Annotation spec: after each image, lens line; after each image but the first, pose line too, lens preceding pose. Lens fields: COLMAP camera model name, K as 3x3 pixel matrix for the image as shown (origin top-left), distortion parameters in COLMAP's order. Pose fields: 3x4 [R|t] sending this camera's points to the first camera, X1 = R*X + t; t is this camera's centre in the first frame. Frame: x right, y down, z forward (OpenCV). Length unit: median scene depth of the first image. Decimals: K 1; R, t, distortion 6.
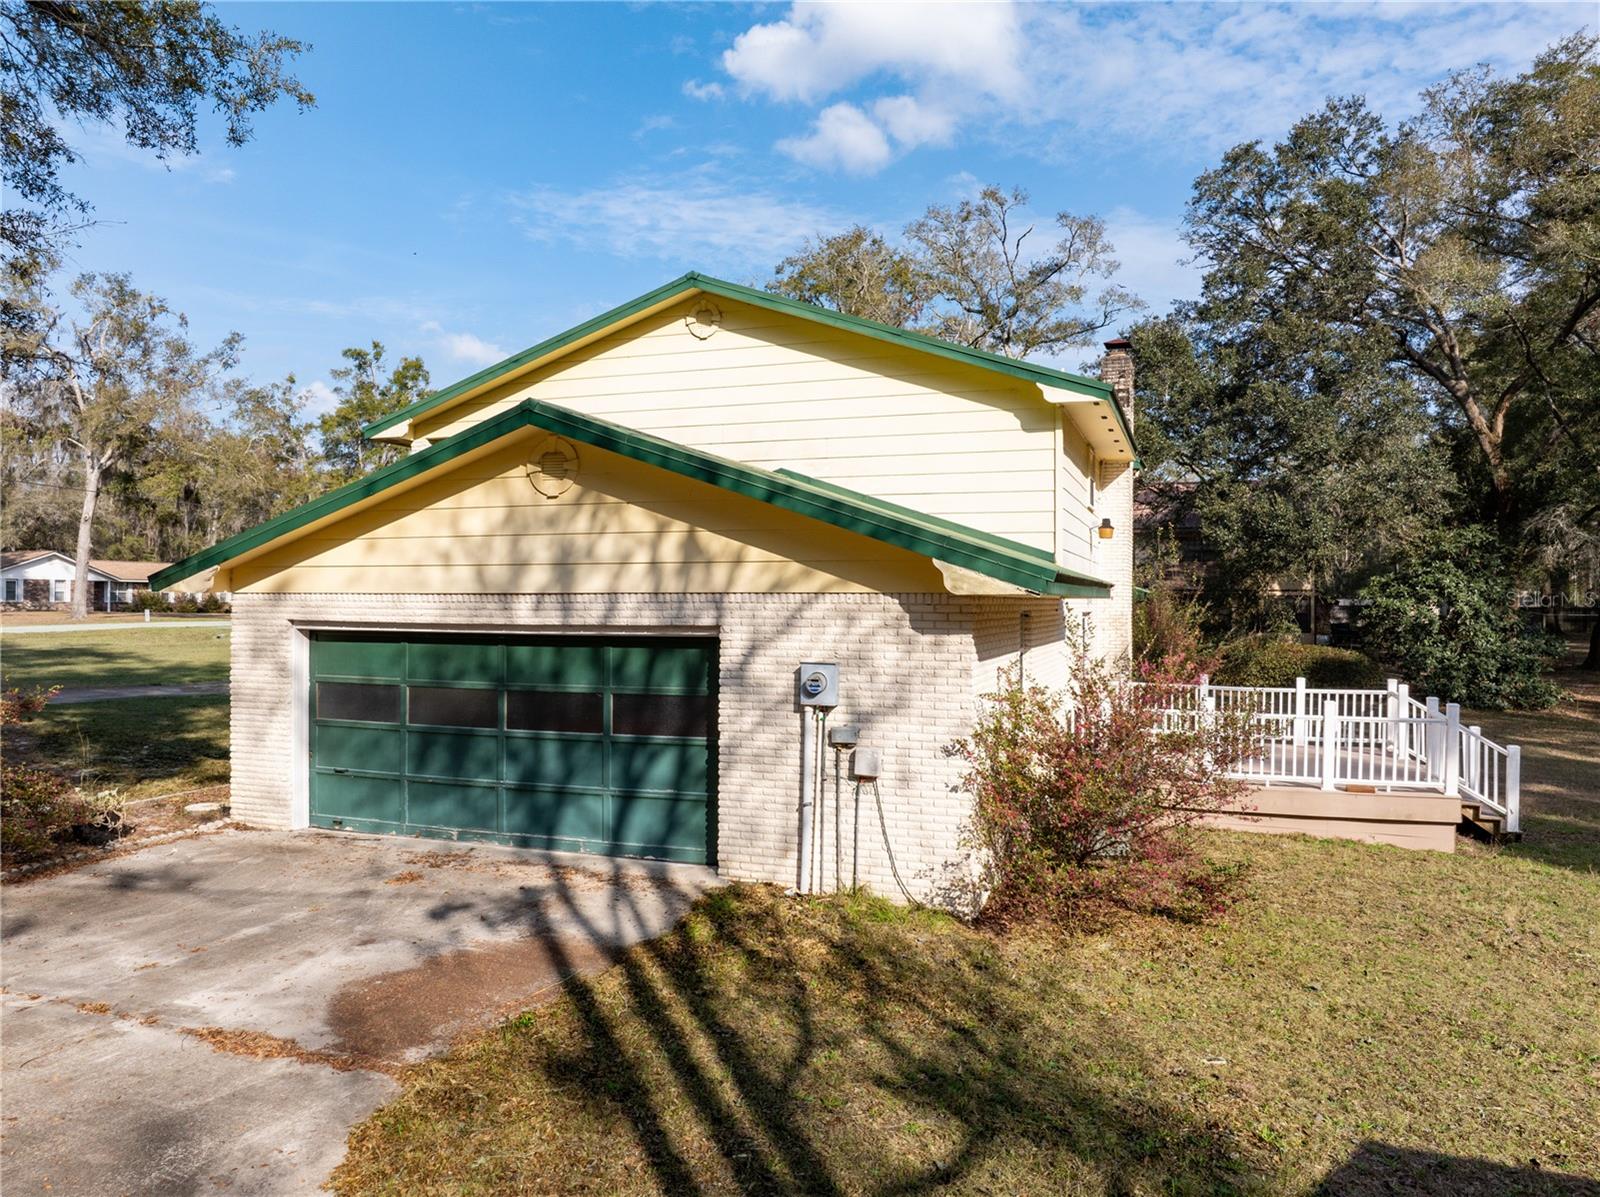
lens RADIAL K [[1130.7, 0, 800.0], [0, 1130.7, 598.5], [0, 0, 1]] dist [-0.056901, 0.032567]
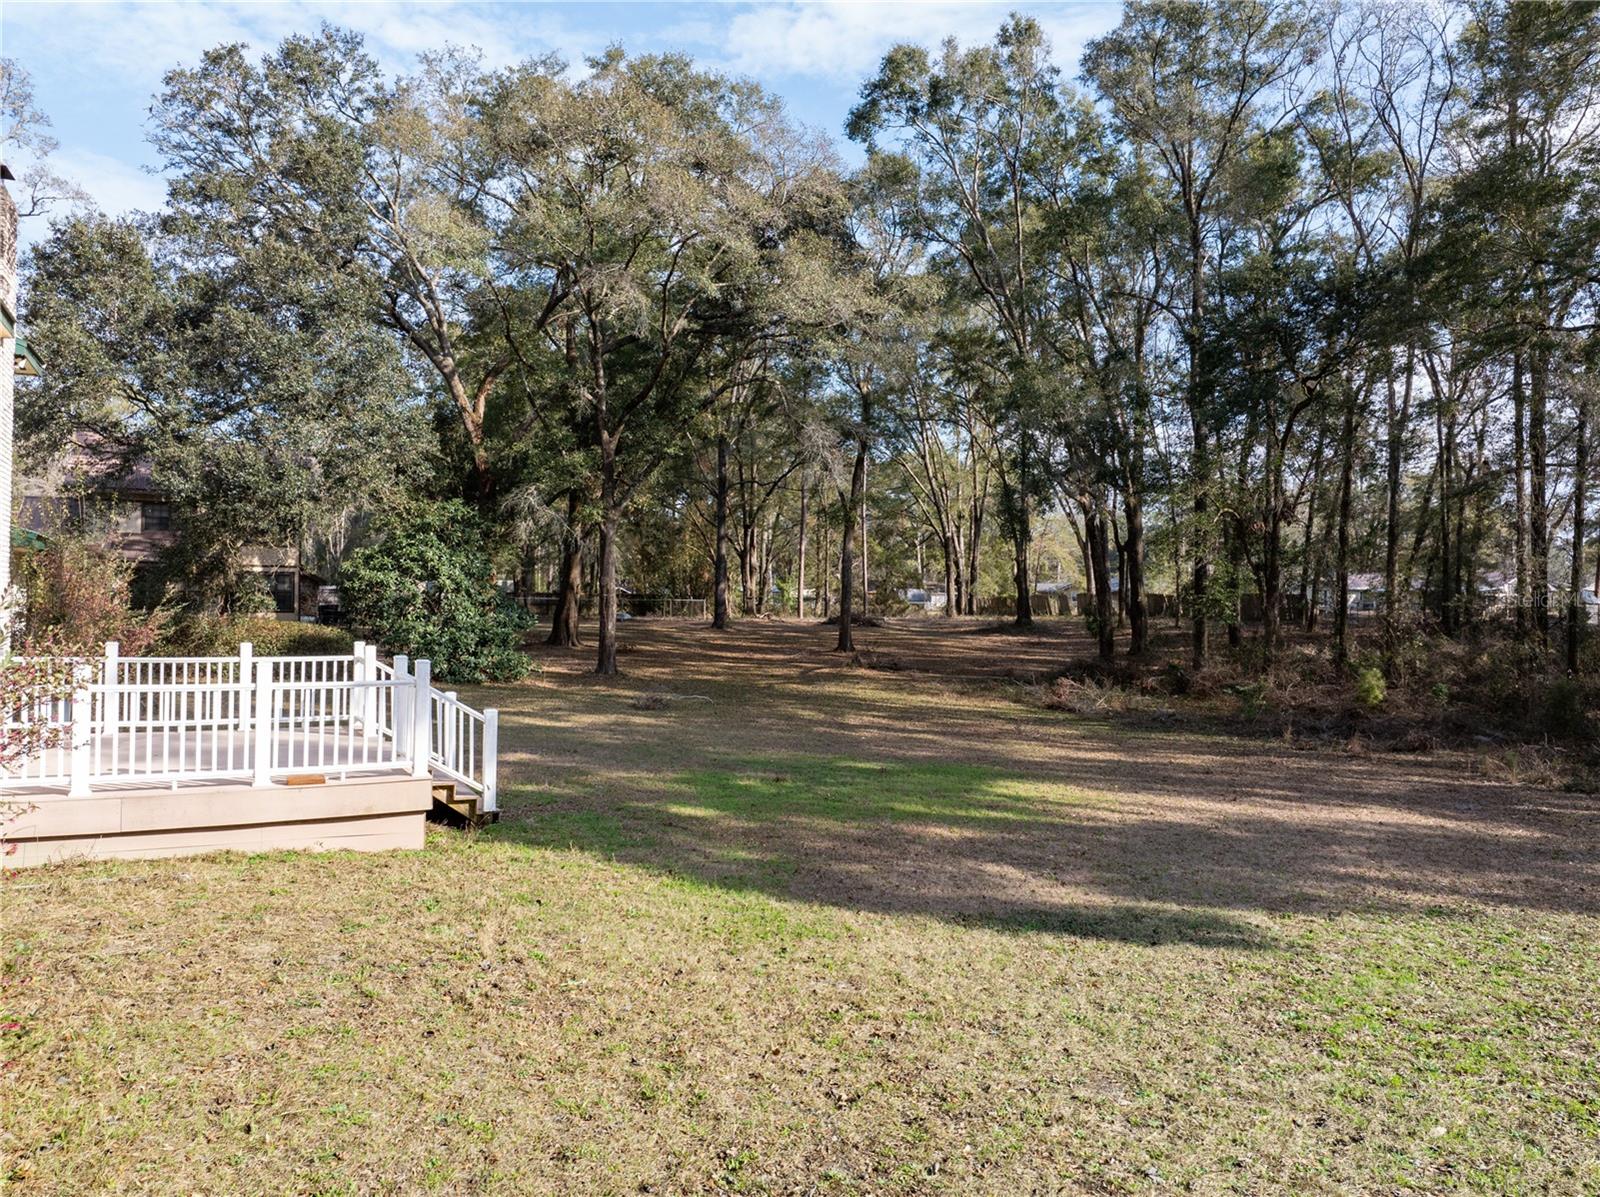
lens RADIAL K [[1130.7, 0, 800.0], [0, 1130.7, 598.5], [0, 0, 1]] dist [-0.056901, 0.032567]
pose [[0.667981, 0.005378, 0.744159, 0.072192], [-0.009966, 0.999949, 0.001719, 0.019737], [-0.744112, -0.008564, 0.668000, 0.112539]]
